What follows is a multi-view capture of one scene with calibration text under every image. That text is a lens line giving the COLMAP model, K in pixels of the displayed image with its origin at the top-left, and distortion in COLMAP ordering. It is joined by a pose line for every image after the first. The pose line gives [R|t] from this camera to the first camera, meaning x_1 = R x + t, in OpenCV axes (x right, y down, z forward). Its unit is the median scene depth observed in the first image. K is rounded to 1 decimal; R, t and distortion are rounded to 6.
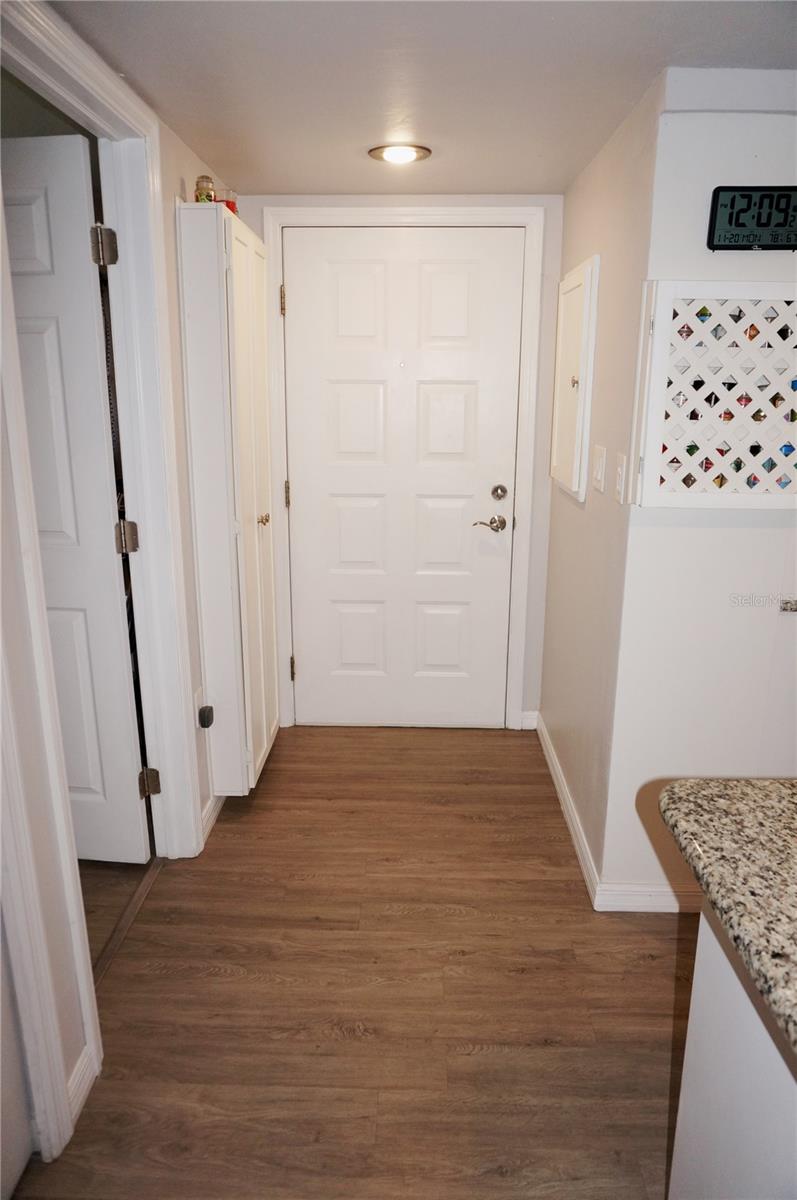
lens RADIAL K [[806.0, 0, 406.7], [0, 806.0, 593.0], [0, 0, 1]] dist [-0.026375, 0.018430]
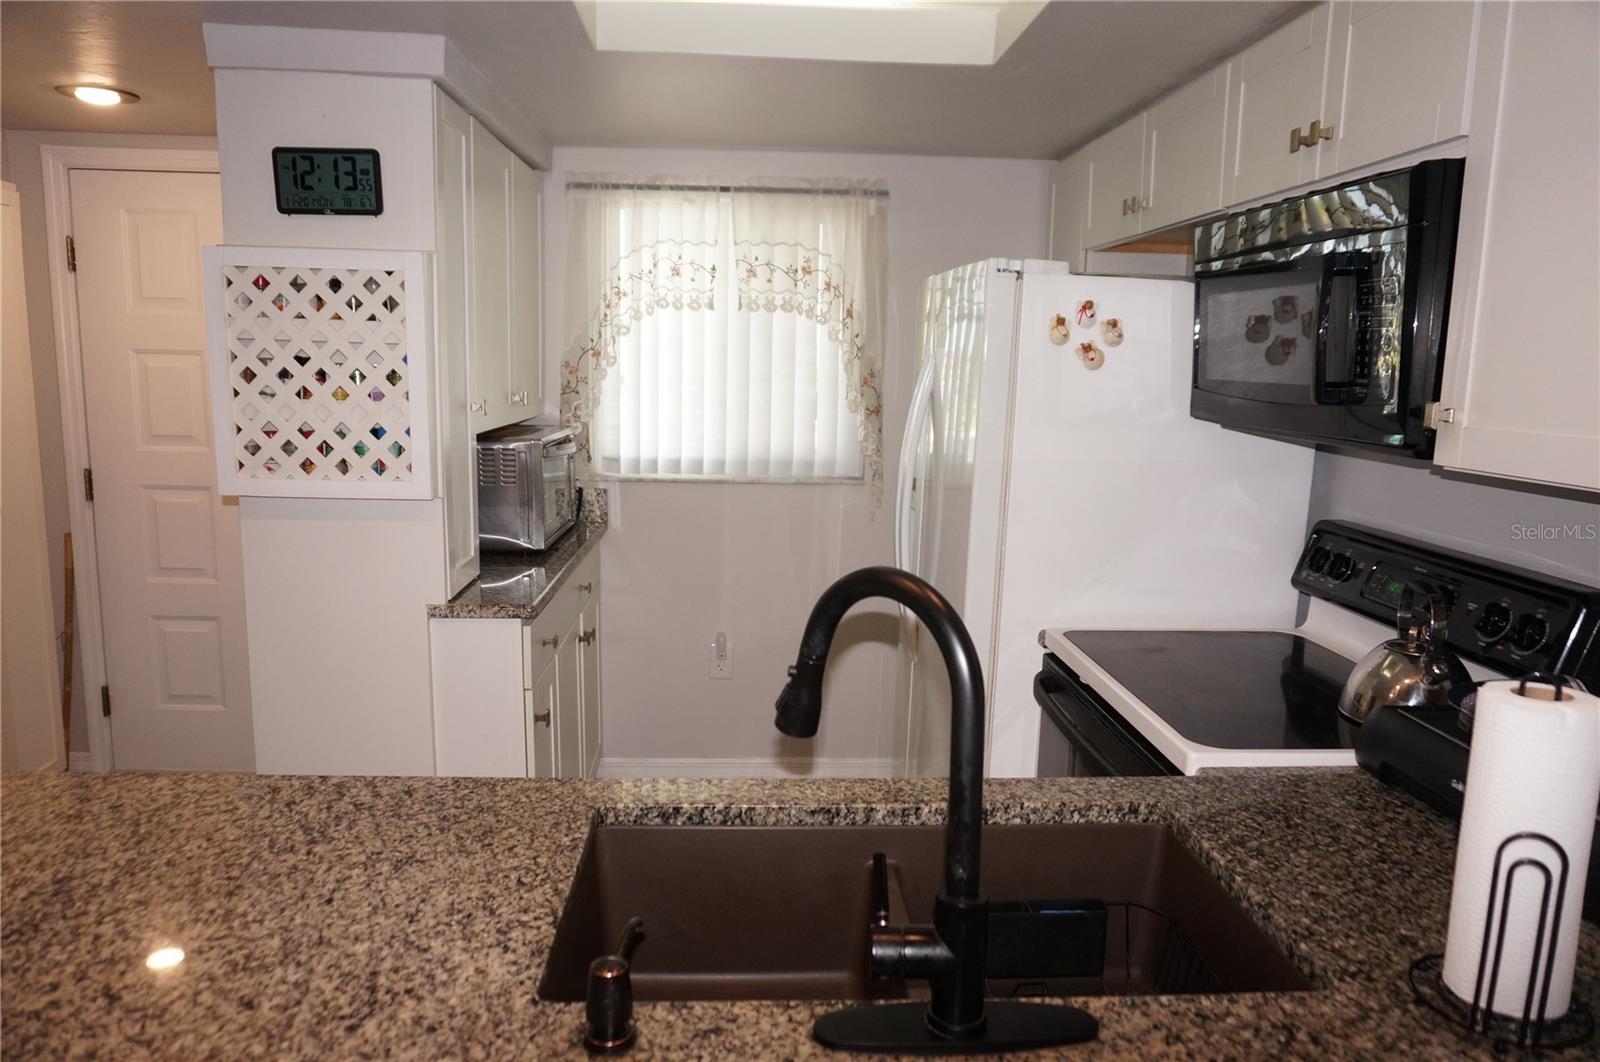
lens RADIAL K [[1074.7, 0, 787.9], [0, 1074.7, 534.0], [0, 0, 1]] dist [-0.026375, 0.018430]
pose [[0.998088, 0.007007, 0.061413, 0.814777], [-0.001363, 0.995806, -0.091479, 0.040217], [-0.061797, 0.091221, 0.993911, -0.191307]]
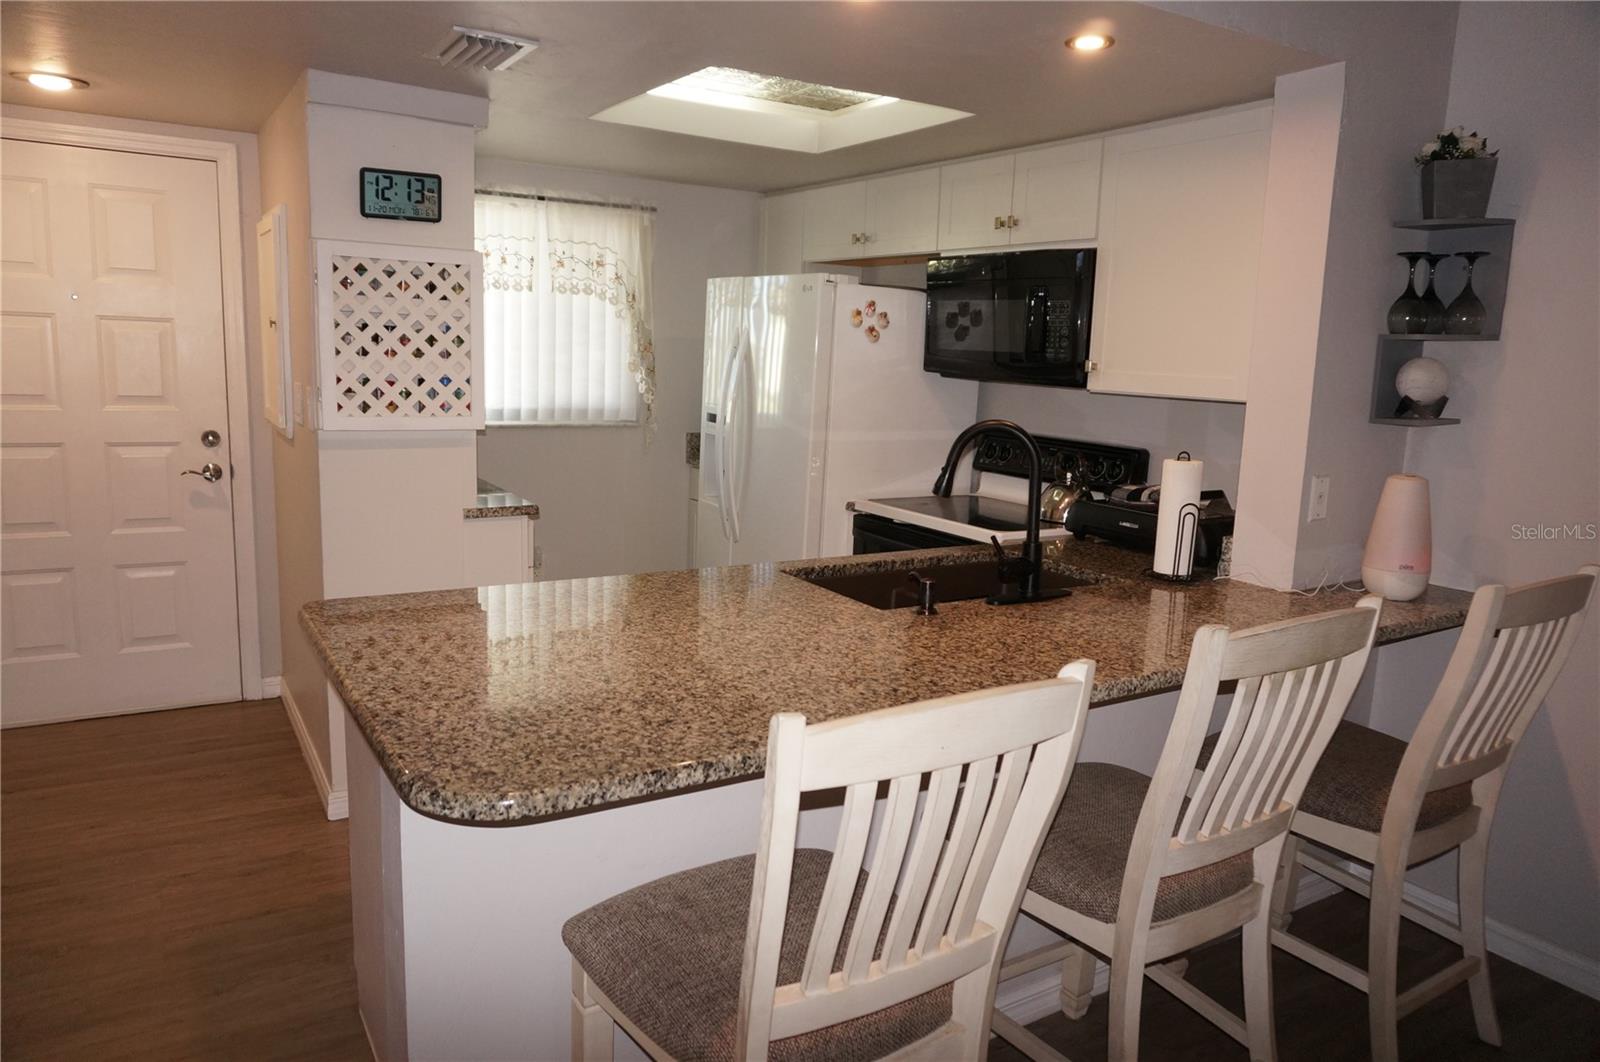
lens RADIAL K [[1074.7, 0, 794.6], [0, 1074.7, 534.9], [0, 0, 1]] dist [-0.026375, 0.018430]
pose [[0.844543, -0.066340, 0.531363, 0.036764], [0.102244, 0.994018, -0.038404, 0.164047], [-0.525636, 0.086762, 0.846274, -0.616442]]
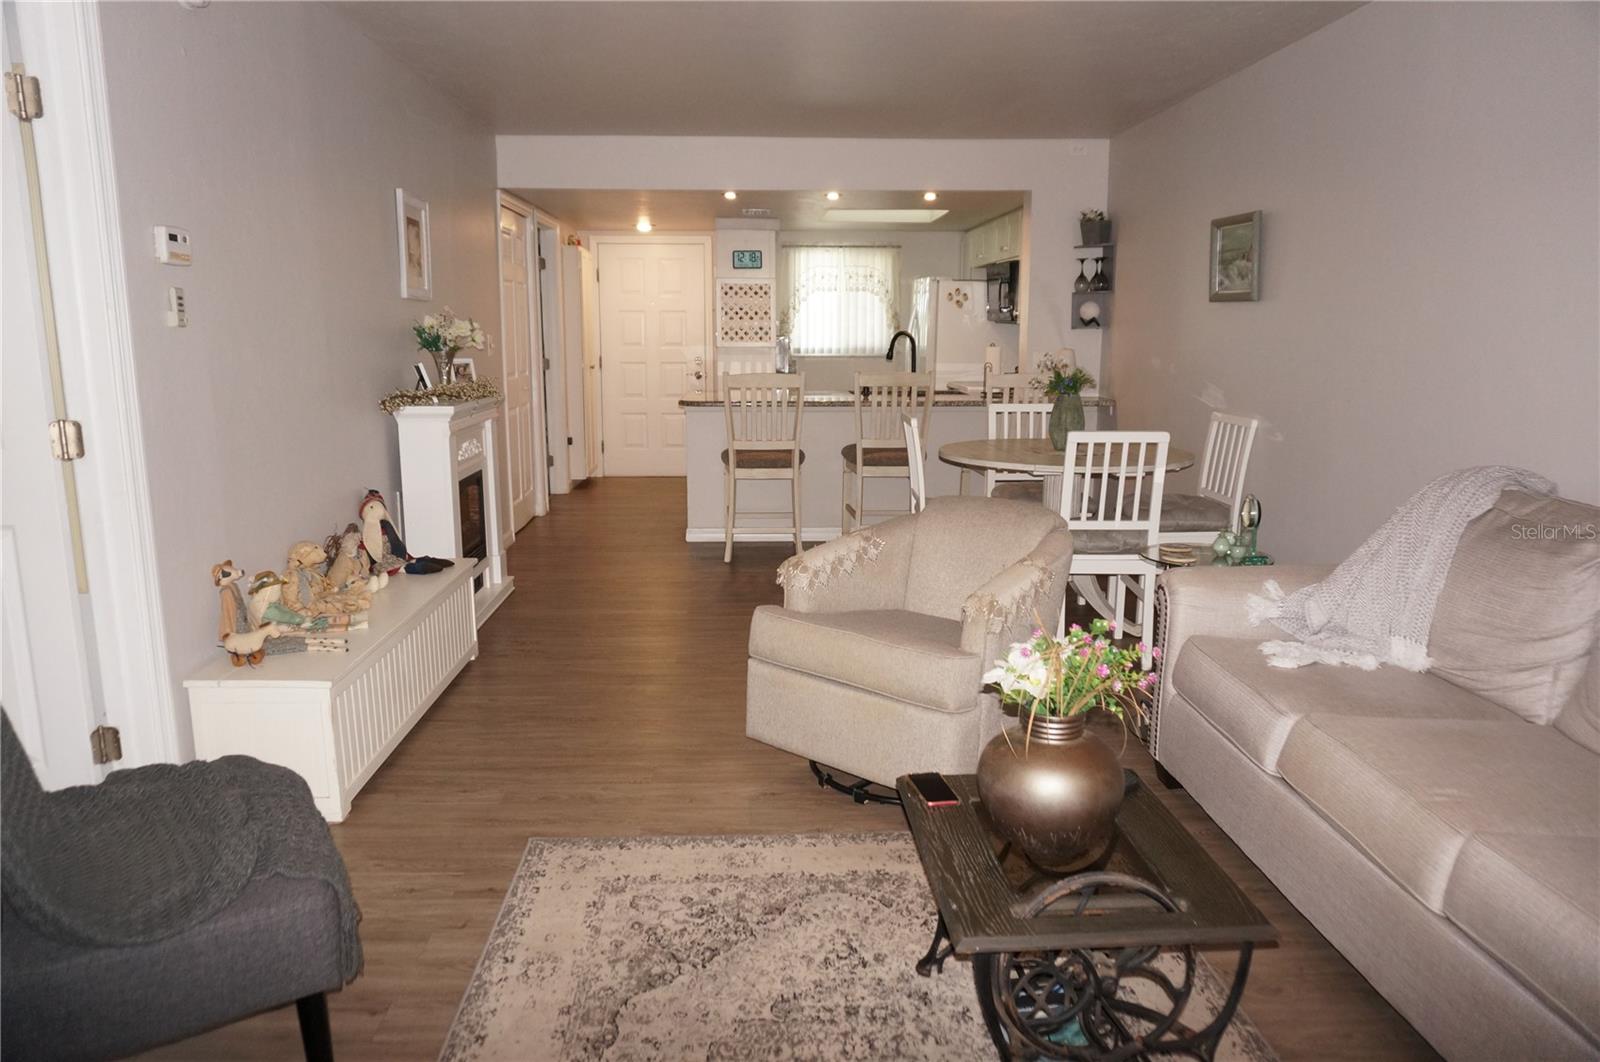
lens RADIAL K [[1074.7, 0, 806.4], [0, 1074.7, 528.1], [0, 0, 1]] dist [-0.026375, 0.018430]
pose [[0.997839, -0.015258, 0.063904, 0.350385], [0.019721, 0.997366, -0.069800, 0.875678], [-0.062670, 0.070909, 0.995512, -3.076094]]
